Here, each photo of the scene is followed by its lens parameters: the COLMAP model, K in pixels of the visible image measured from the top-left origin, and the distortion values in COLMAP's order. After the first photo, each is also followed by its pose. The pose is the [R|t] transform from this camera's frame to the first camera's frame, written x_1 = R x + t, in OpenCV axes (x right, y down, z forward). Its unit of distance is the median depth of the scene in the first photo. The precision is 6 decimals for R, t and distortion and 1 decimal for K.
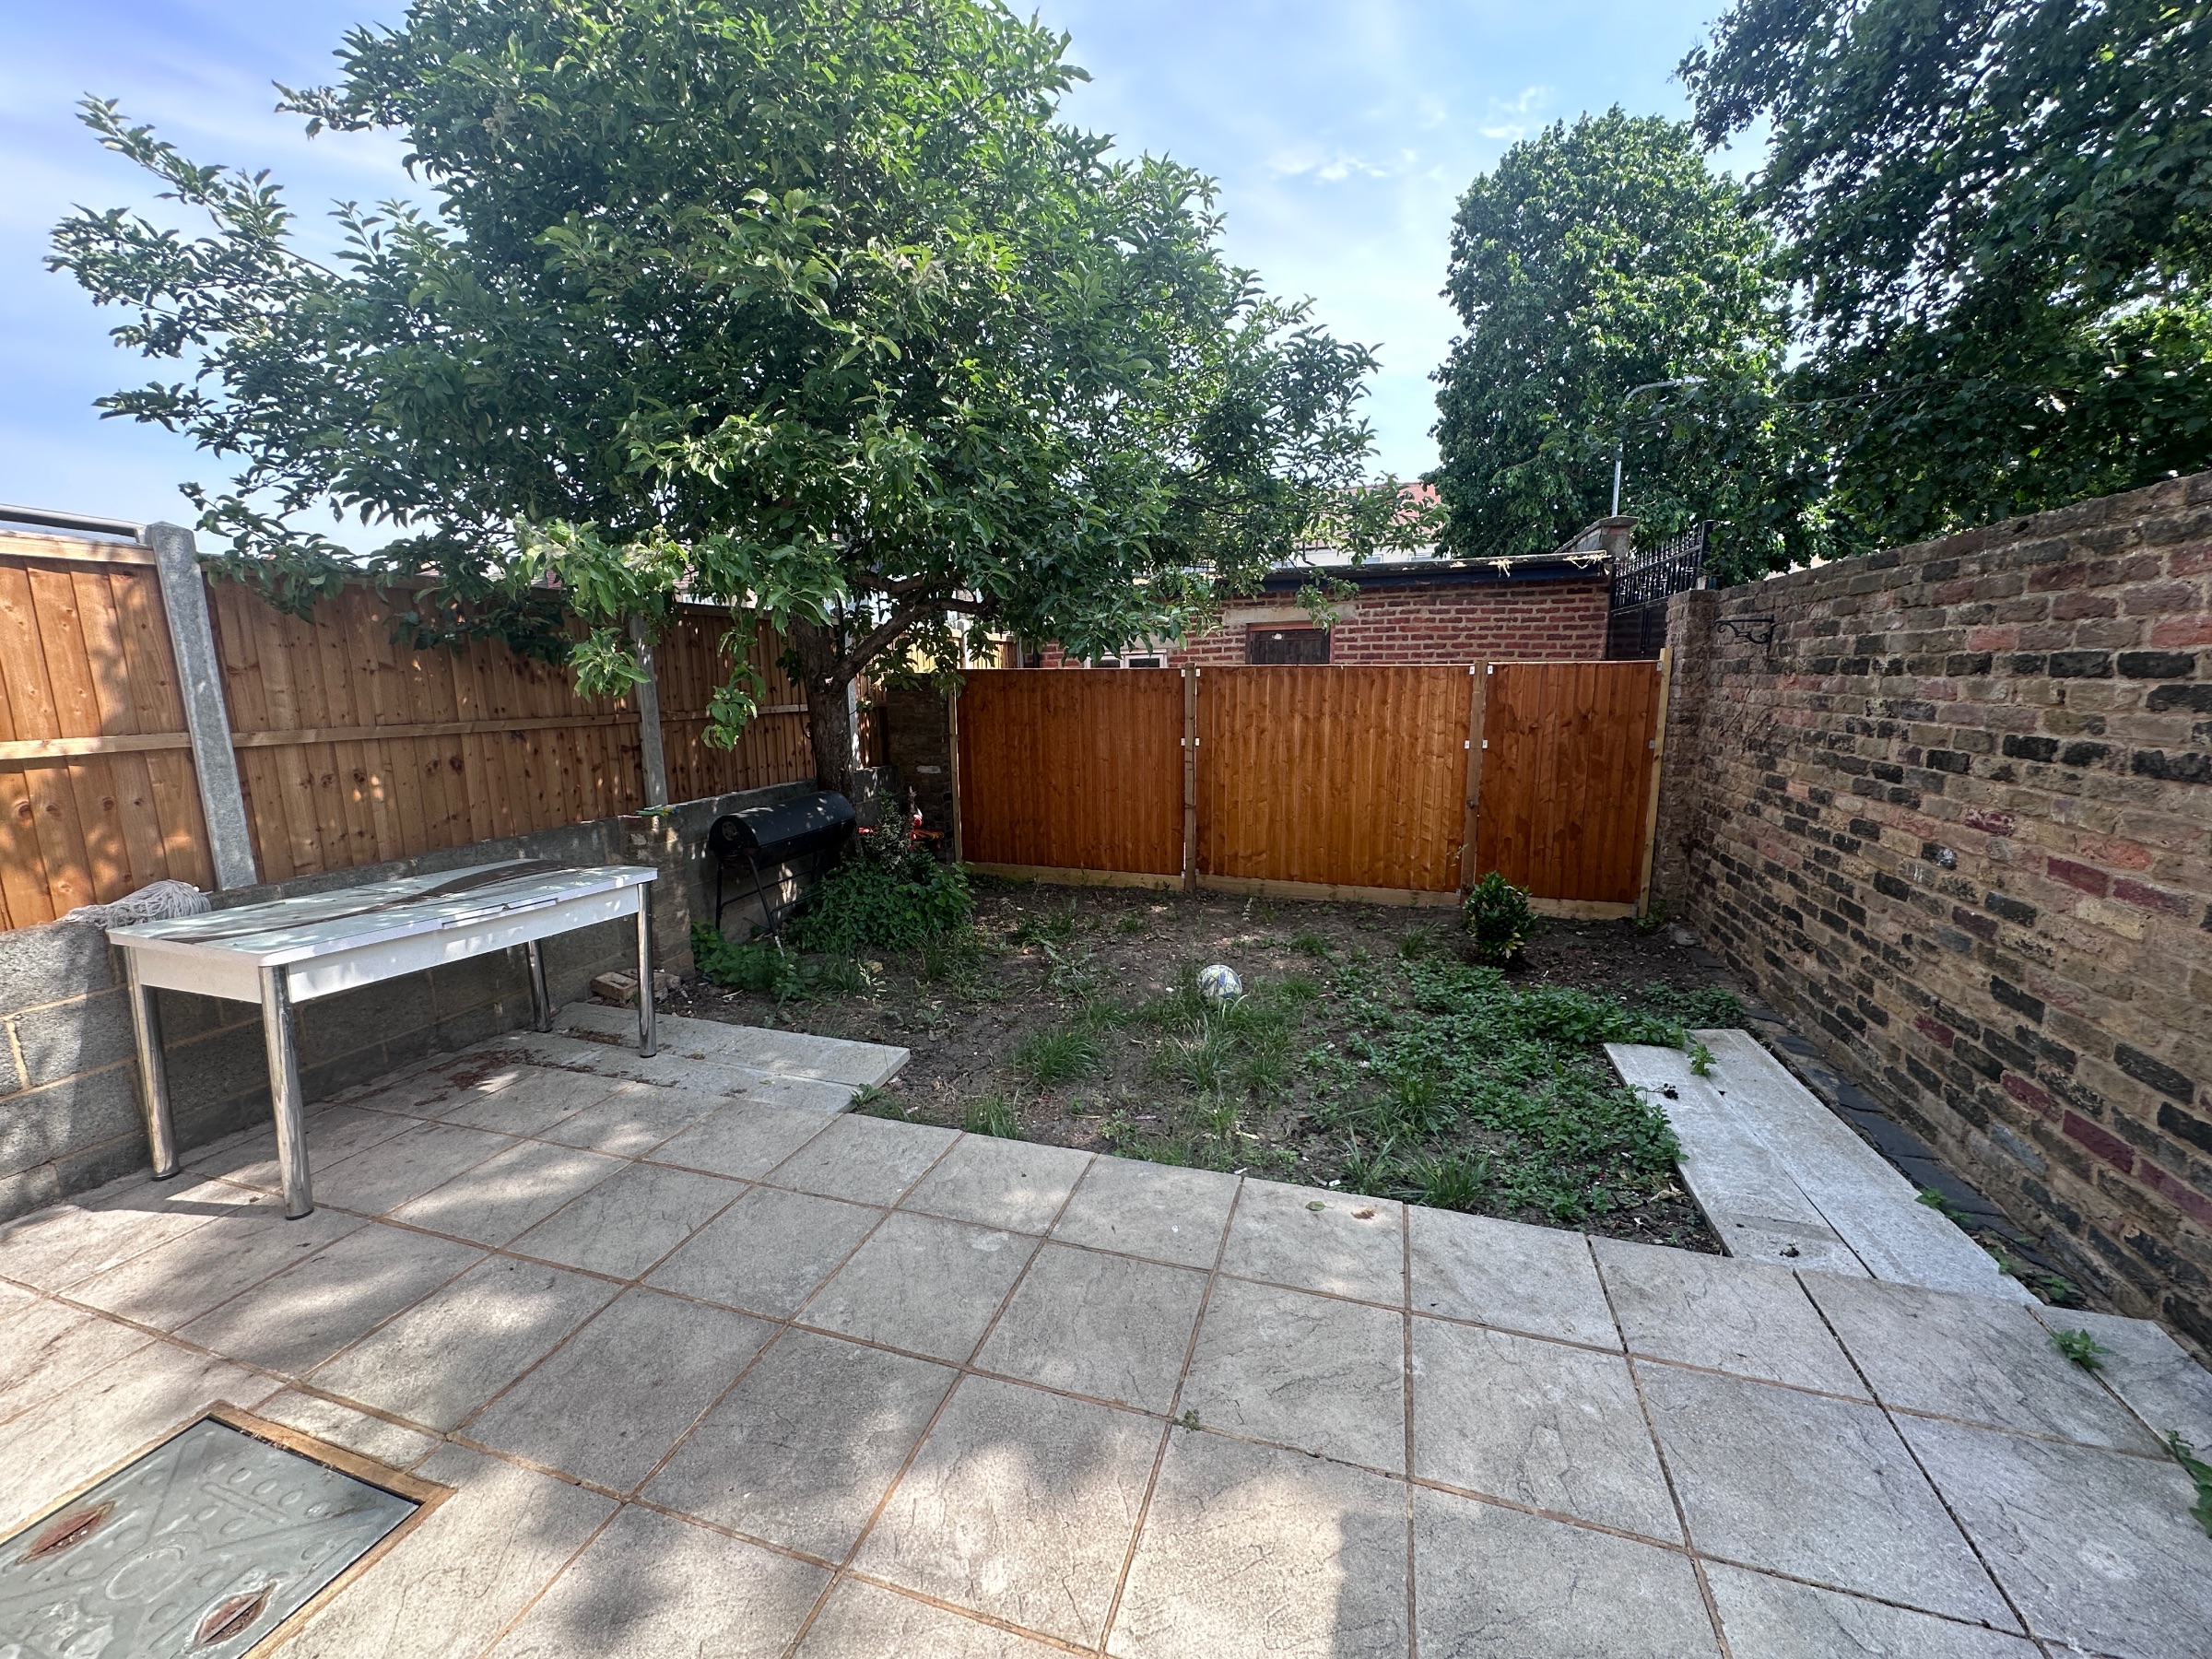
lens RADIAL K [[881.2, 0, 1105.1], [0, 881.2, 830.4], [0, 0, 1]] dist [-0.001681, 0.000245]
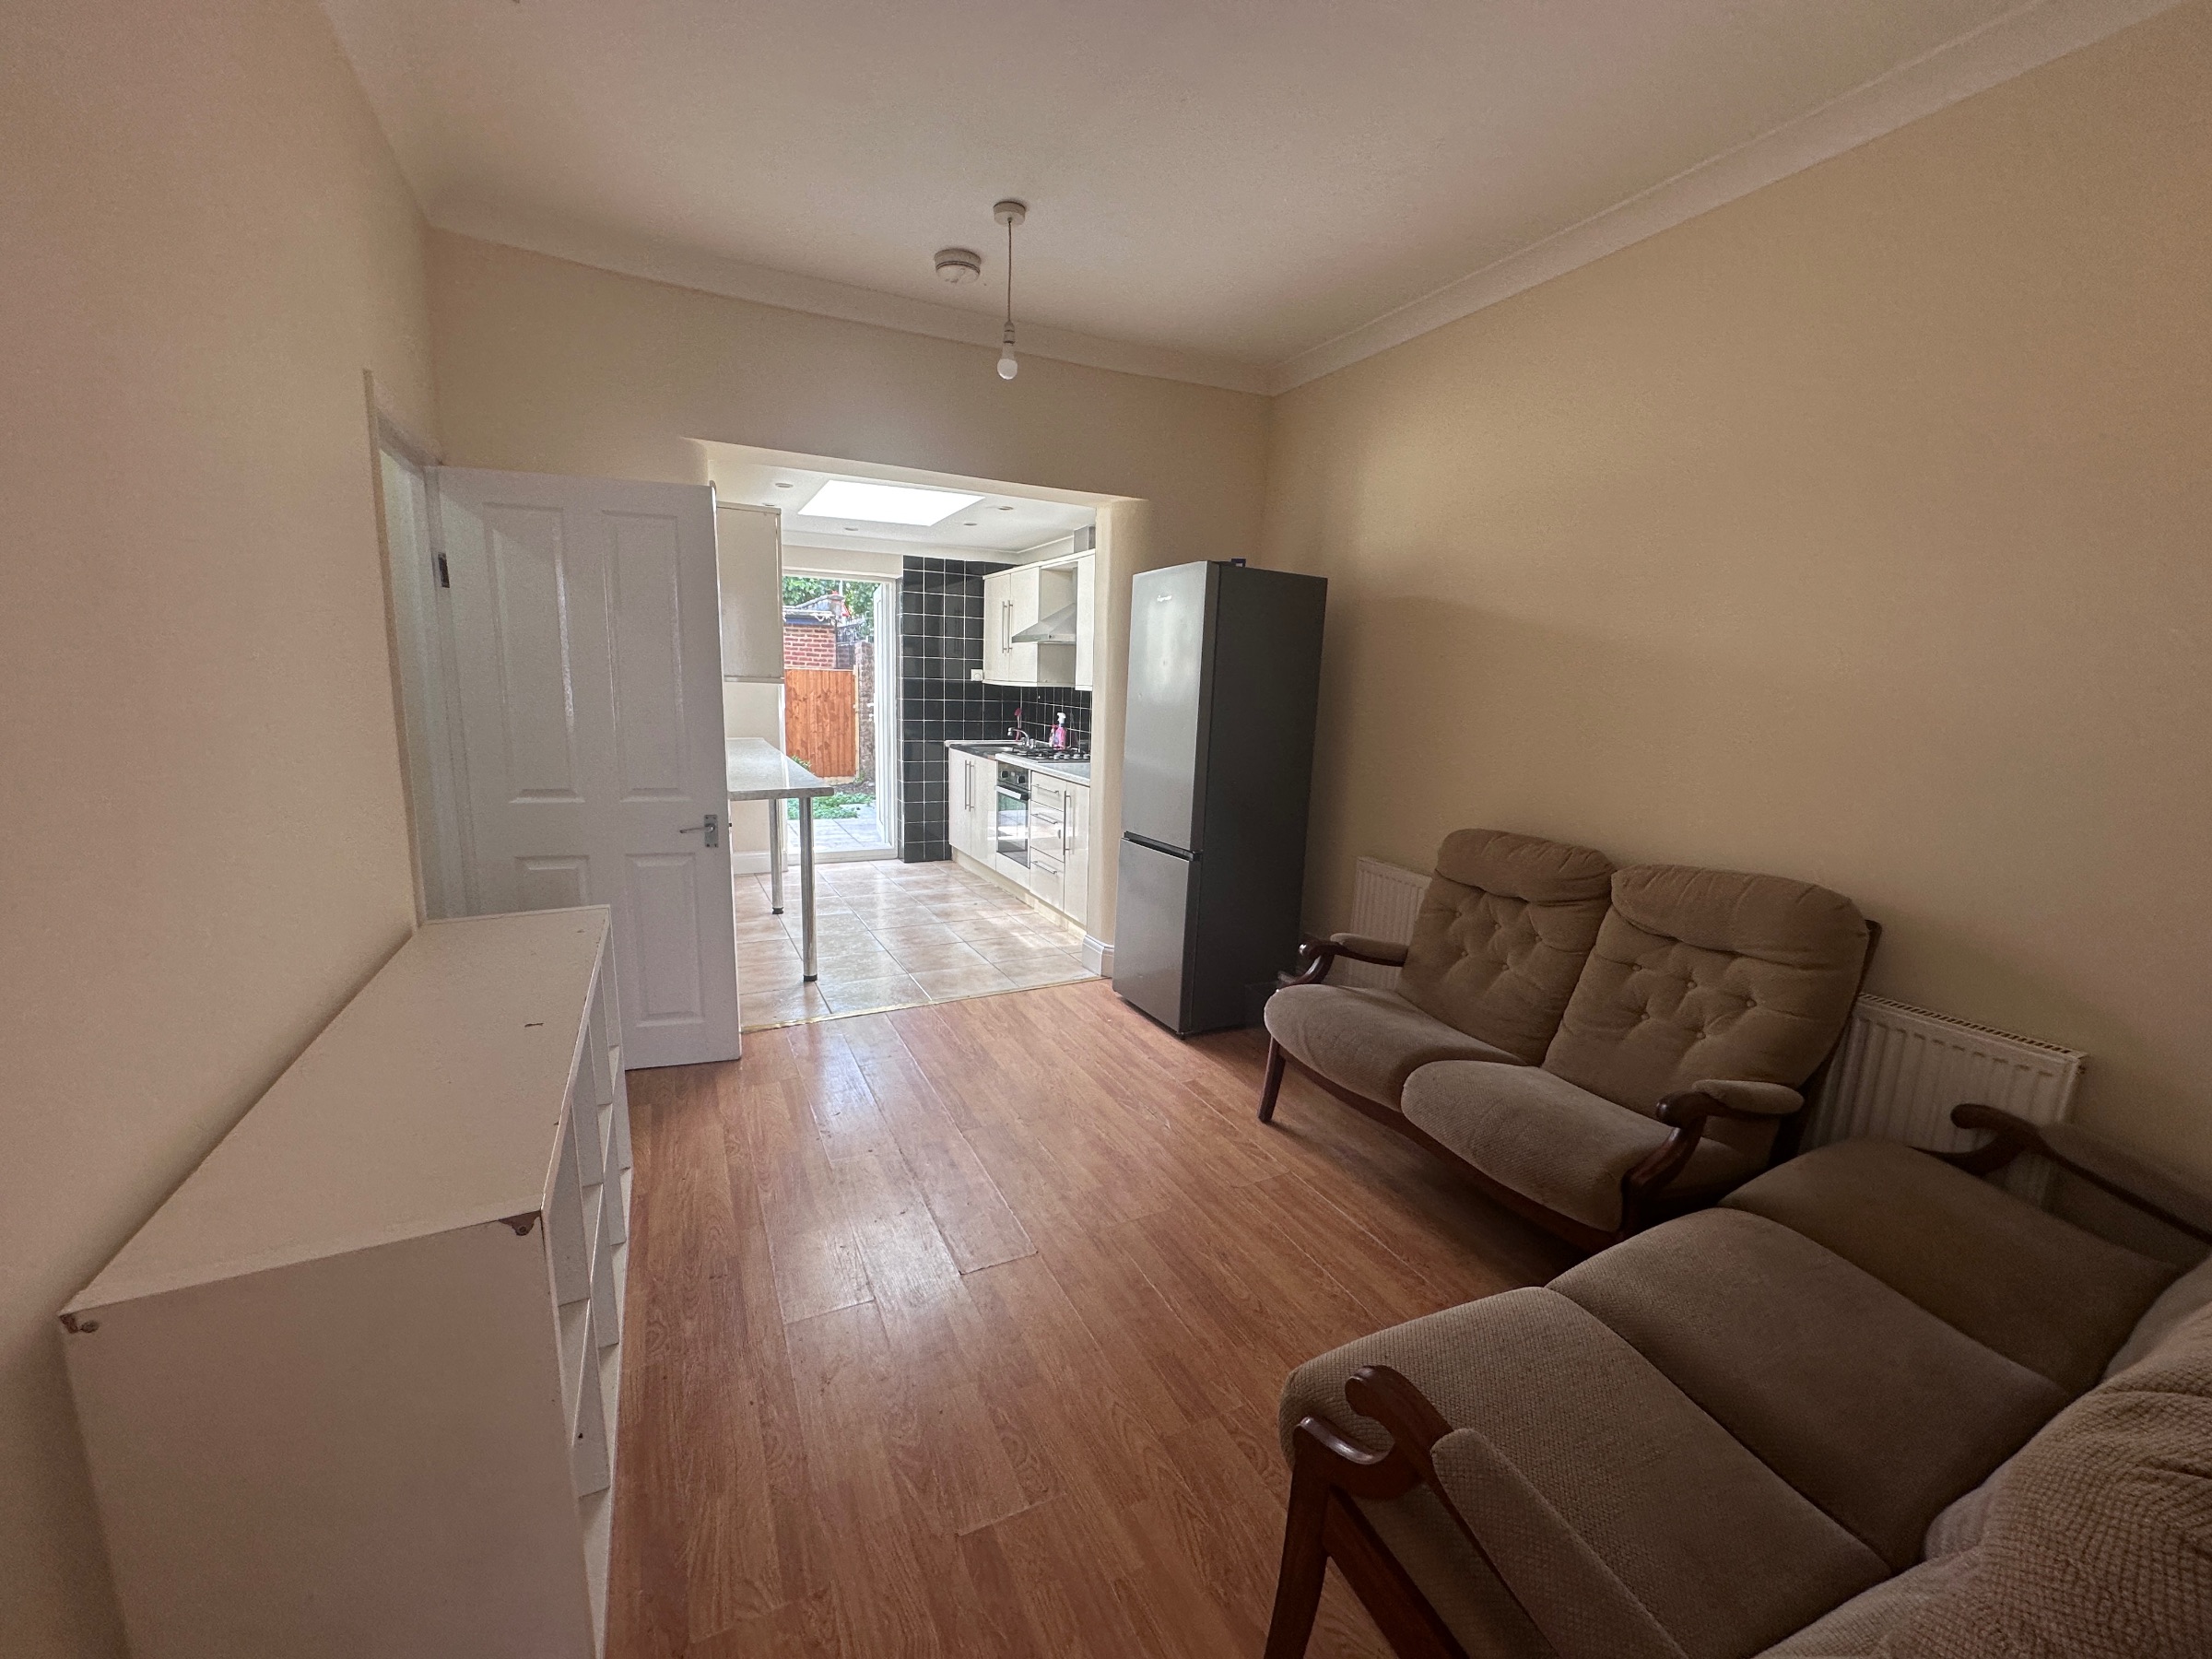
lens RADIAL K [[881.2, 0, 1099.7], [0, 881.2, 828.7], [0, 0, 1]] dist [-0.001681, 0.000245]
pose [[0.713719, -0.078929, 0.695971, -0.553828], [0.079279, 0.996348, 0.031694, 0.199631], [-0.695931, 0.032555, 0.717370, -1.096895]]
